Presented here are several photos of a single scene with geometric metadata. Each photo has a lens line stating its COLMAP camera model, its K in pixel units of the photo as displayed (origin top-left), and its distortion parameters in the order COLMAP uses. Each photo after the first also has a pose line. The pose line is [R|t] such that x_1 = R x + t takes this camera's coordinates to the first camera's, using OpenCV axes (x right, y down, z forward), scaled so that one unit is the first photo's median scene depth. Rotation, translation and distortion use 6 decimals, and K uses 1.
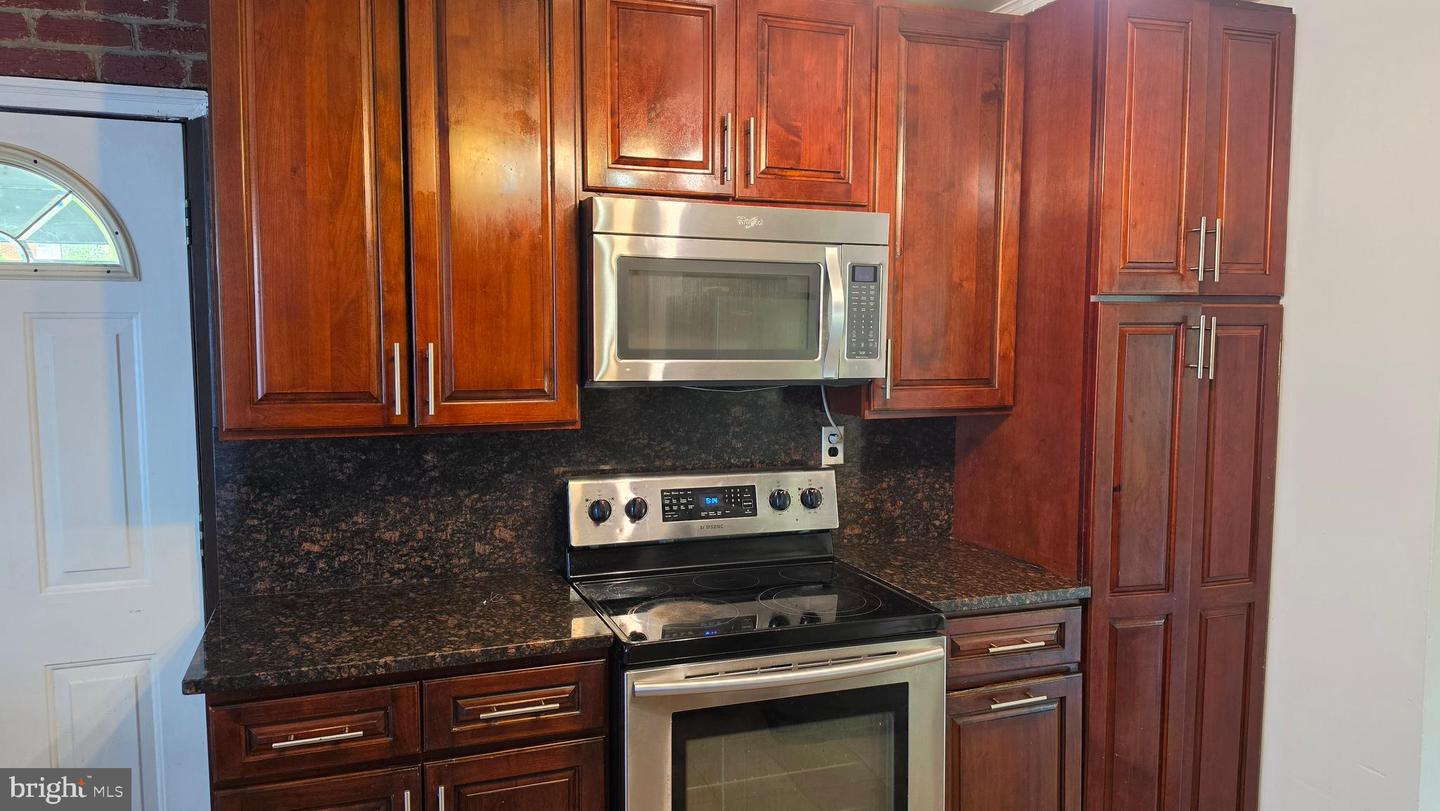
lens RADIAL K [[990.3, 0, 720.0], [0, 990.3, 405.5], [0, 0, 1]] dist [0.042358, -0.068200]
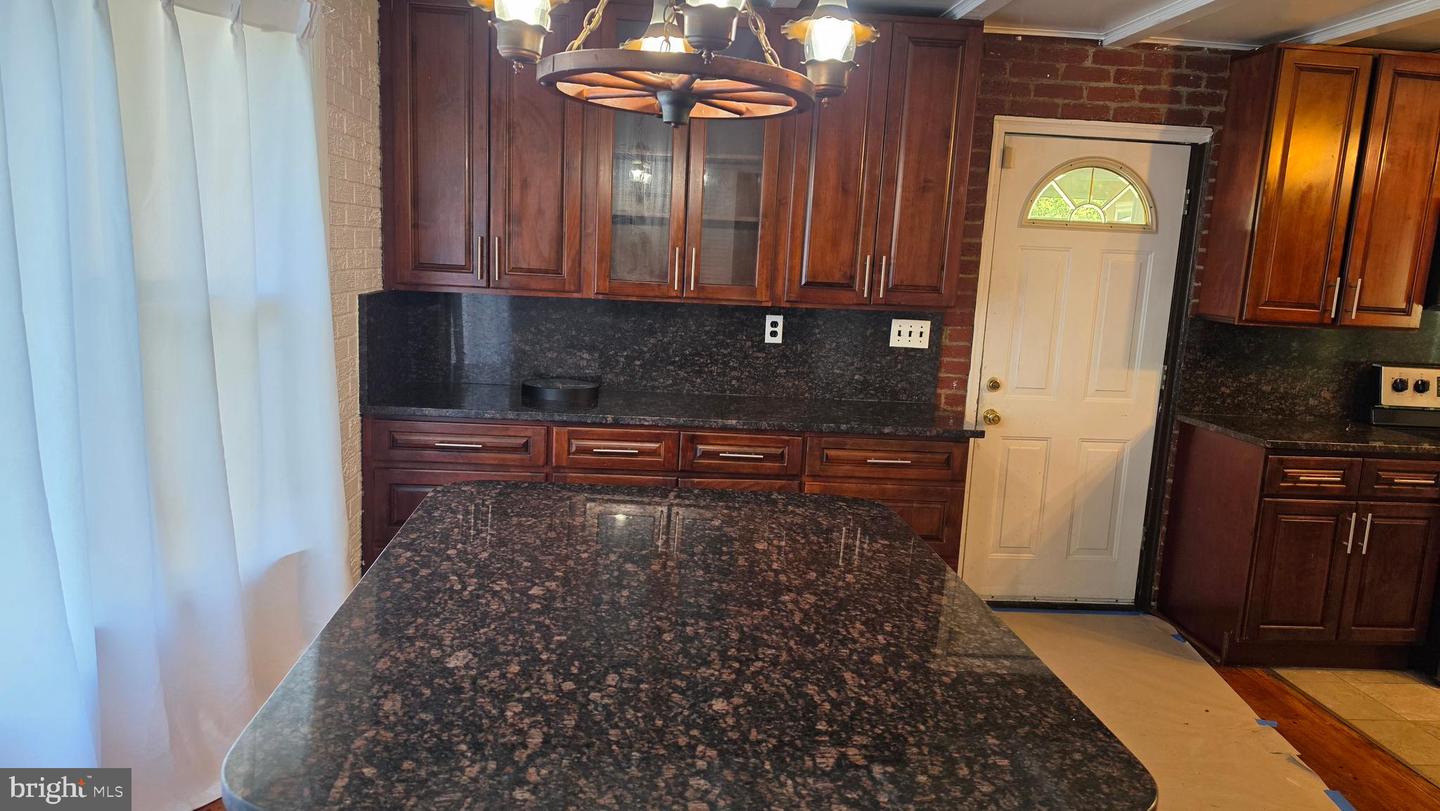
lens RADIAL K [[990.3, 0, 720.0], [0, 990.3, 405.5], [0, 0, 1]] dist [0.042358, -0.068200]
pose [[0.955821, 0.093638, -0.278636, -0.796230], [-0.071069, 0.993398, 0.090051, 0.077223], [0.285229, -0.066270, 0.956166, -0.967275]]
